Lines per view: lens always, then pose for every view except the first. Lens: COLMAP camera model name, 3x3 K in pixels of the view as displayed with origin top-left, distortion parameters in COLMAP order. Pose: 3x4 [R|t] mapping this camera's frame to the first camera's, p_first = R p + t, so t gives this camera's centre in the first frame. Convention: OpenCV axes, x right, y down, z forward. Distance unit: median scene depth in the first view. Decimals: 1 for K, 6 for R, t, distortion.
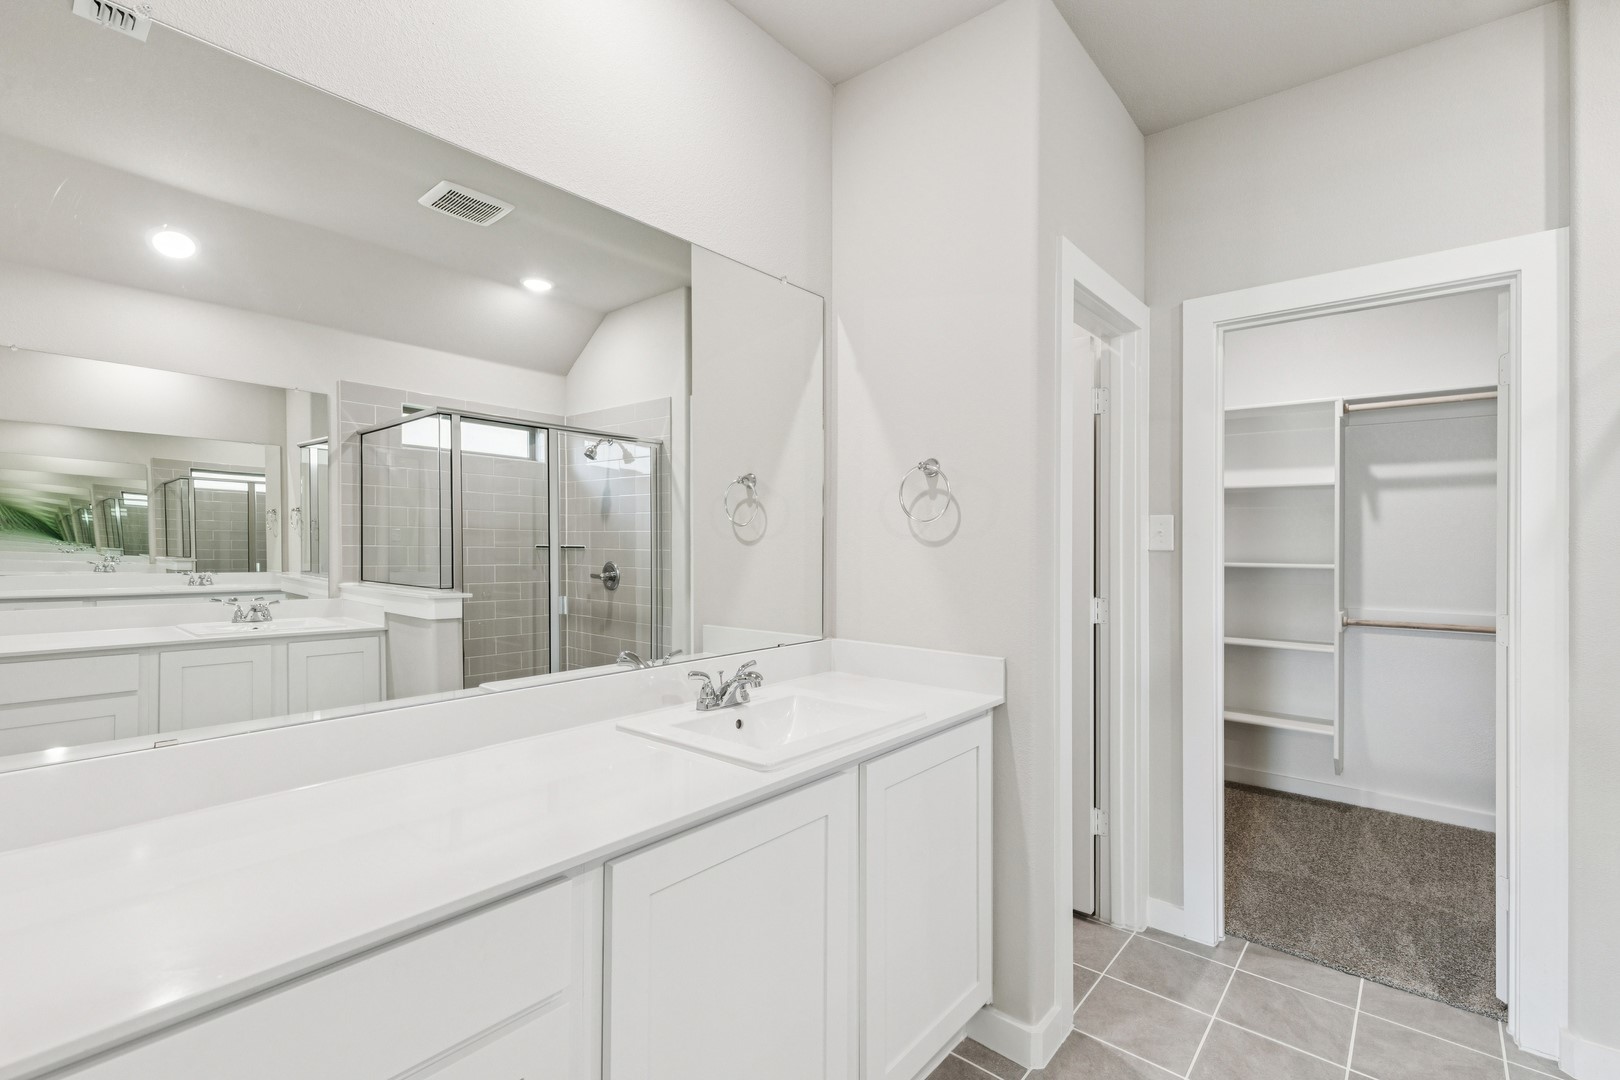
lens RADIAL K [[731.3, 0, 812.7], [0, 731.3, 539.9], [0, 0, 1]] dist [0.008423, -0.001265]
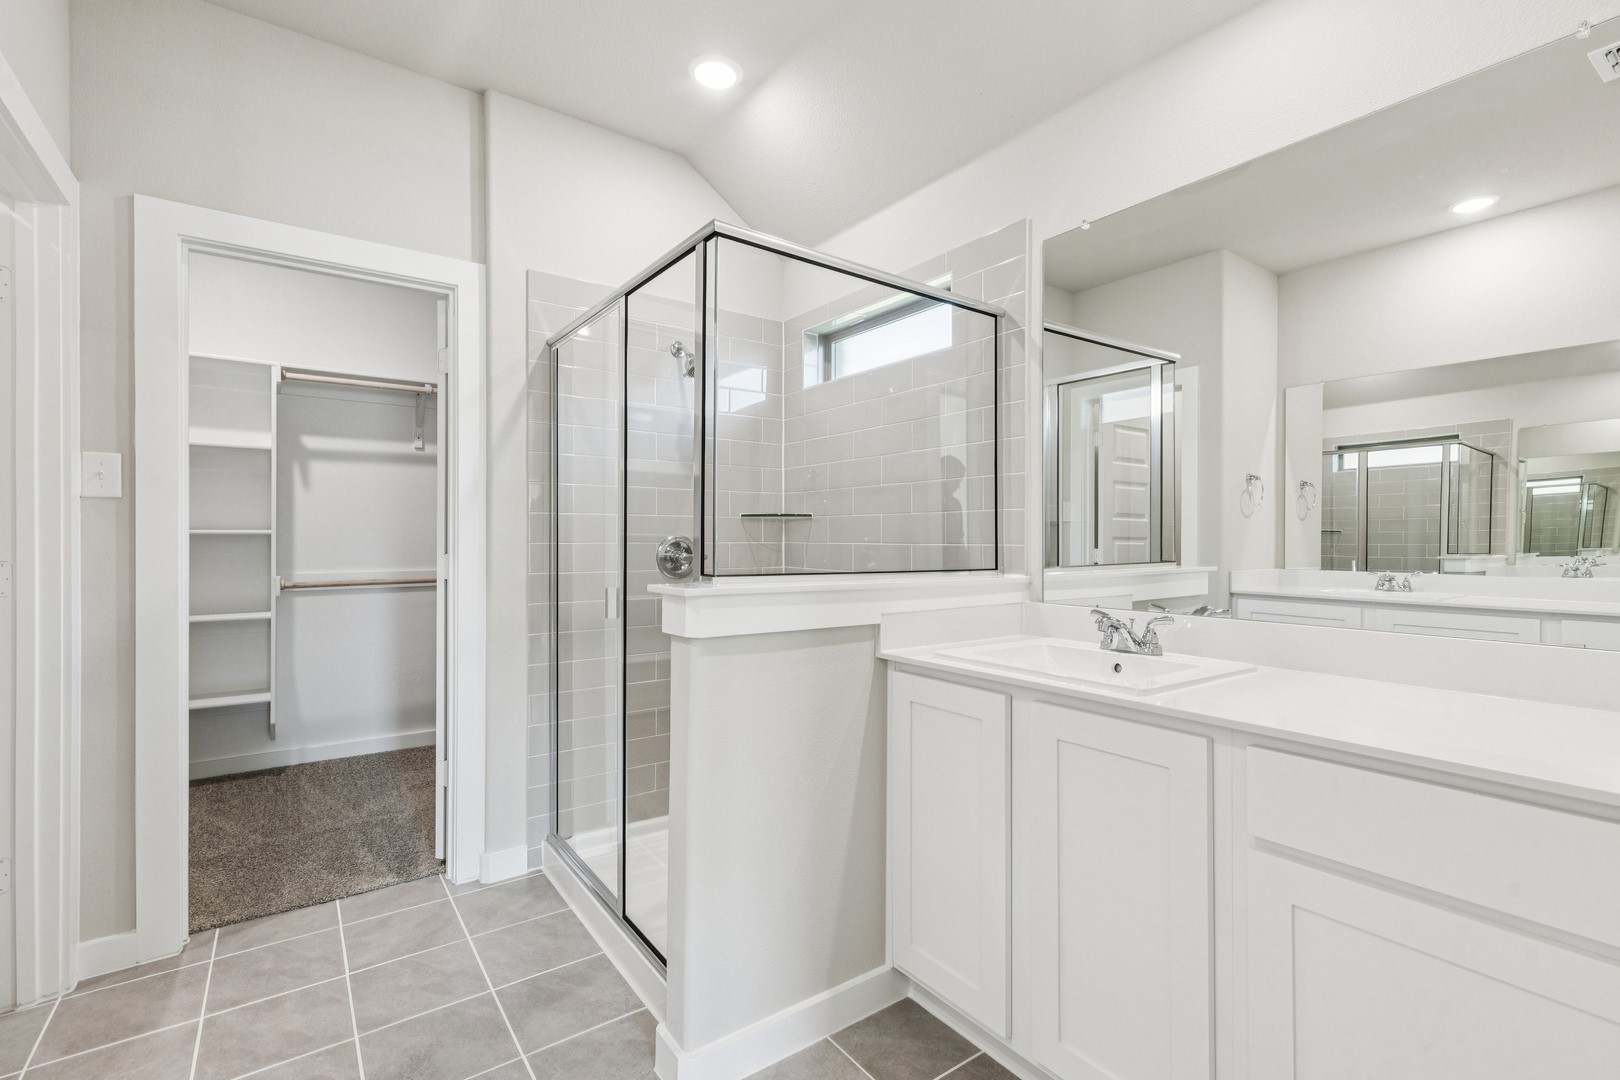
lens RADIAL K [[731.3, 0, 812.7], [0, 731.3, 539.9], [0, 0, 1]] dist [0.008423, -0.001265]
pose [[0.244620, -0.010178, 0.969566, -0.112944], [0.000188, 0.999945, 0.010449, 0.053607], [-0.969619, -0.002374, 0.244609, 0.058632]]
